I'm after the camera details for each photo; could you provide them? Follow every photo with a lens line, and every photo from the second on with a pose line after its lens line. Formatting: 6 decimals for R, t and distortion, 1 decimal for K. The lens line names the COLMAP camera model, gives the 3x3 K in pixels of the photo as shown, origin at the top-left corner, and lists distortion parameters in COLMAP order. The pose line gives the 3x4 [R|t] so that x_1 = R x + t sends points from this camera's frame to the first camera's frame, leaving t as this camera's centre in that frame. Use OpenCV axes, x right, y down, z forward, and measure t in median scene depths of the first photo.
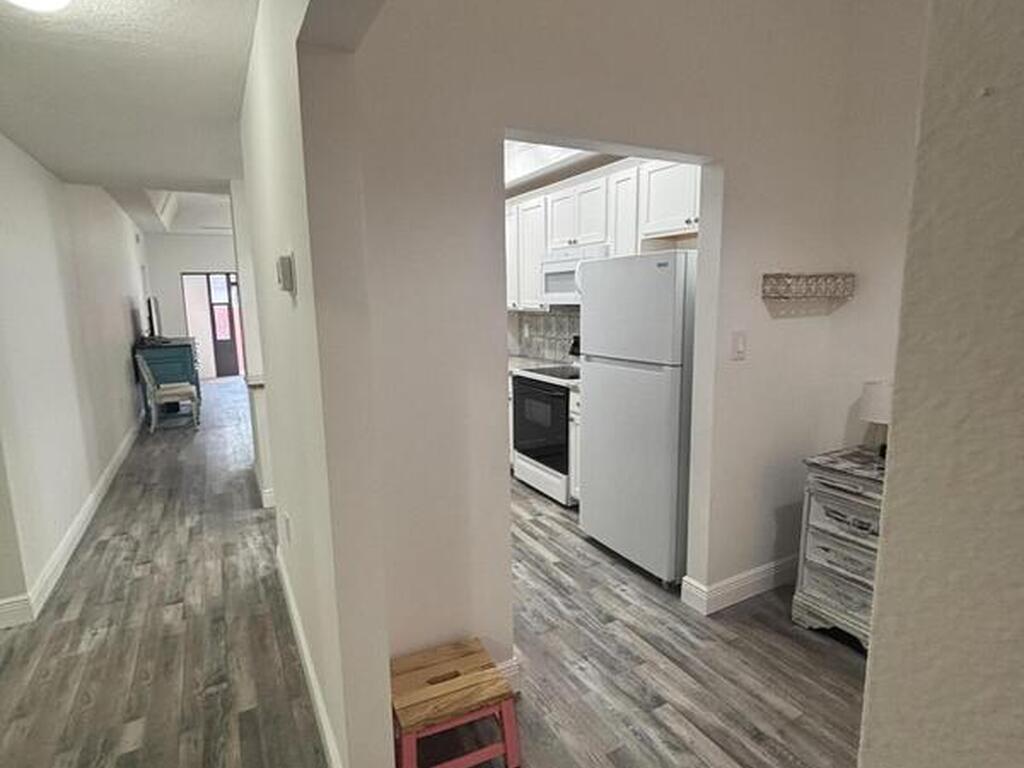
lens RADIAL K [[553.9, 0, 512.0], [0, 553.9, 384.0], [0, 0, 1]] dist [0.011127, -0.001778]
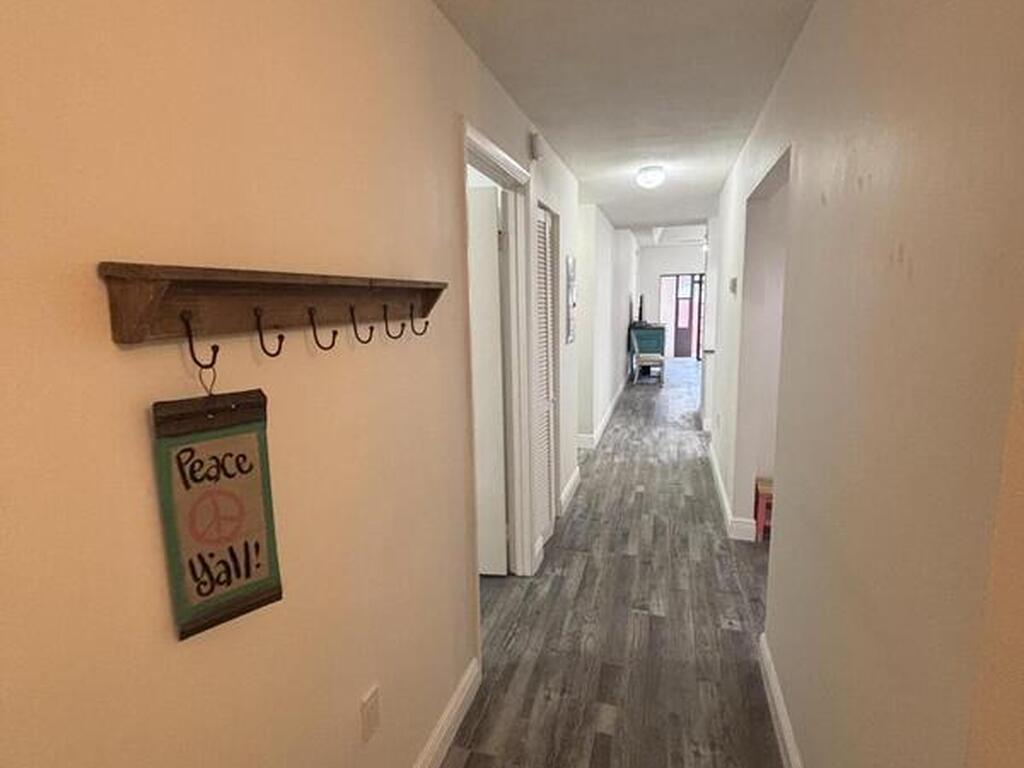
lens RADIAL K [[535.7, 0, 487.3], [0, 535.7, 370.2], [0, 0, 1]] dist [0.000773, -0.000410]
pose [[0.682264, 0.104465, -0.723604, 0.175989], [-0.111711, 0.993013, 0.038031, 0.055088], [0.722521, 0.054888, 0.689166, -0.405697]]
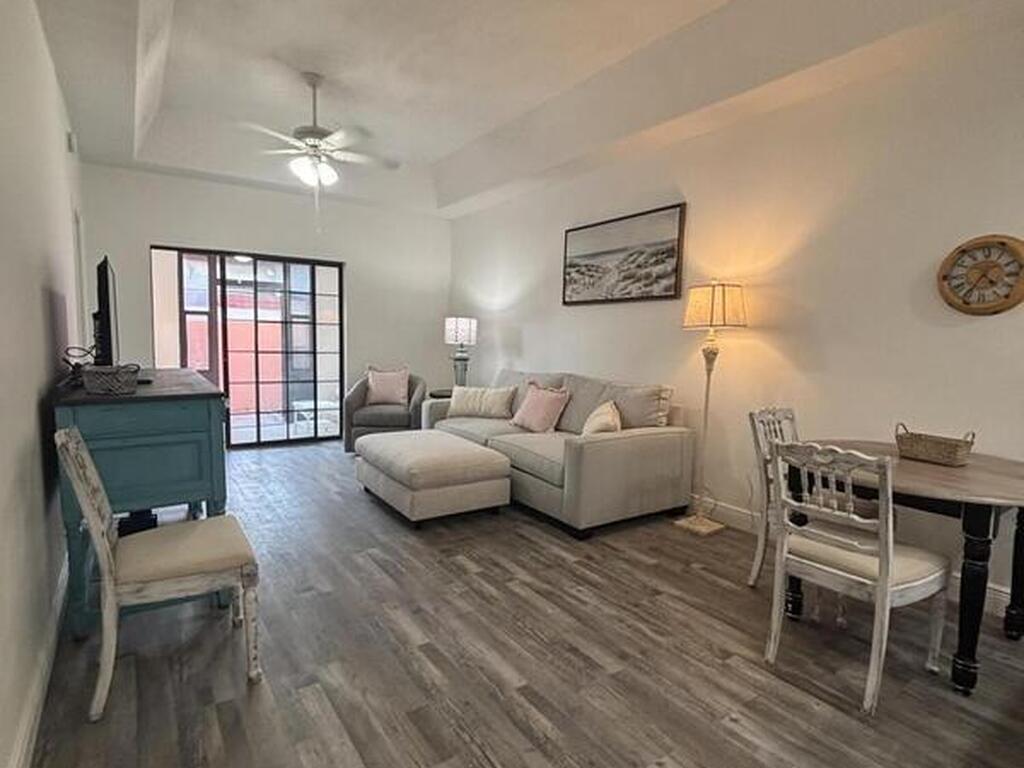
lens RADIAL K [[553.9, 0, 512.0], [0, 553.9, 384.0], [0, 0, 1]] dist [0.011127, -0.001778]
pose [[0.993537, 0.023320, 0.111090, -0.701102], [-0.016424, 0.997905, -0.062585, -0.092192], [-0.112317, 0.060356, 0.991838, 1.015025]]
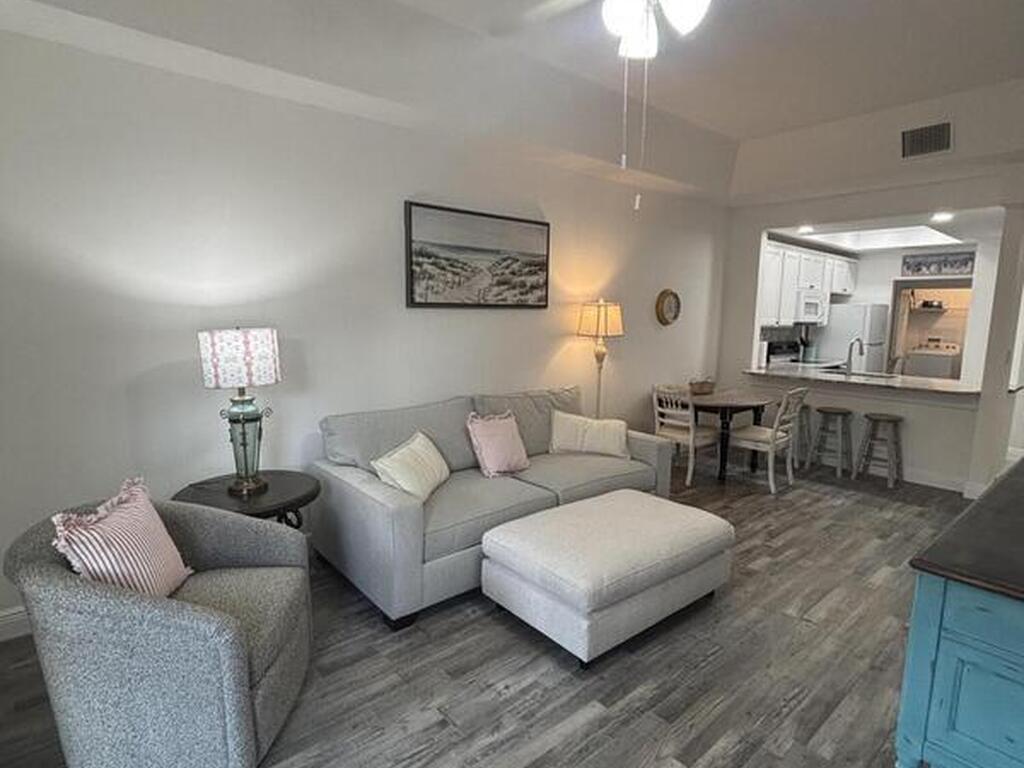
lens RADIAL K [[553.9, 0, 512.0], [0, 553.9, 384.0], [0, 0, 1]] dist [0.011127, -0.001778]
pose [[-0.229079, -0.121954, 0.965738, -1.344793], [0.129414, 0.979498, 0.154389, -0.334068], [-0.964767, 0.160348, -0.208600, 2.226308]]
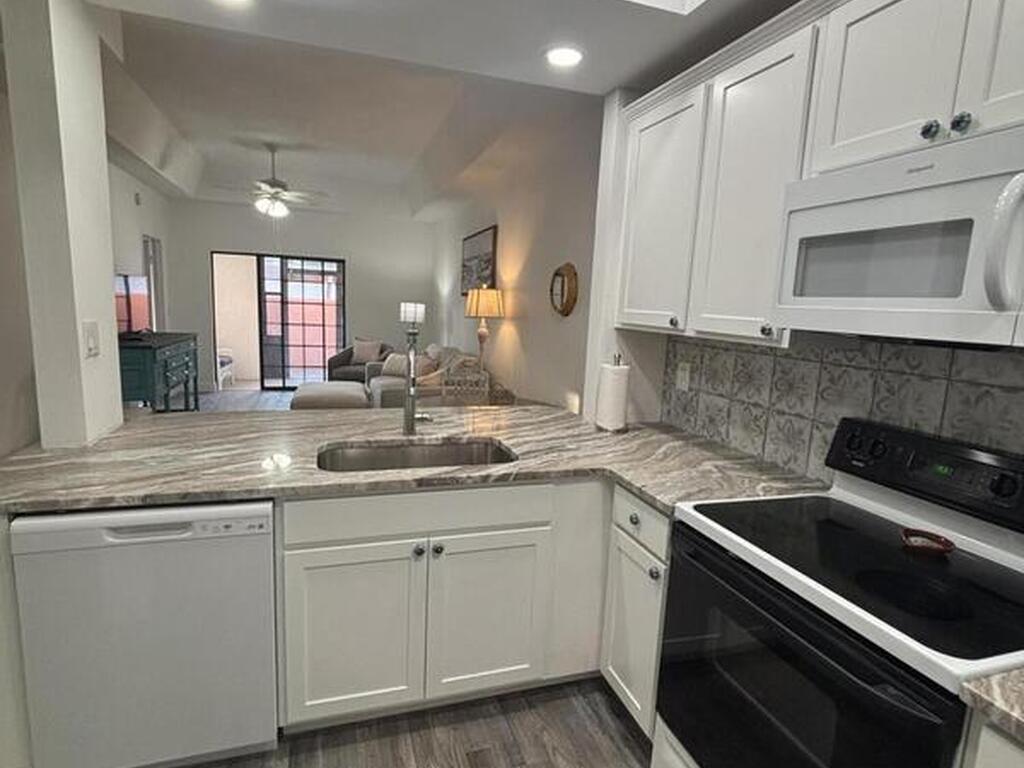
lens RADIAL K [[553.9, 0, 512.0], [0, 553.9, 384.0], [0, 0, 1]] dist [0.011127, -0.001778]
pose [[0.984669, 0.075513, -0.157244, -0.053860], [-0.076377, 0.997079, 0.000547, -0.098094], [0.156826, 0.011471, 0.987560, 0.635721]]
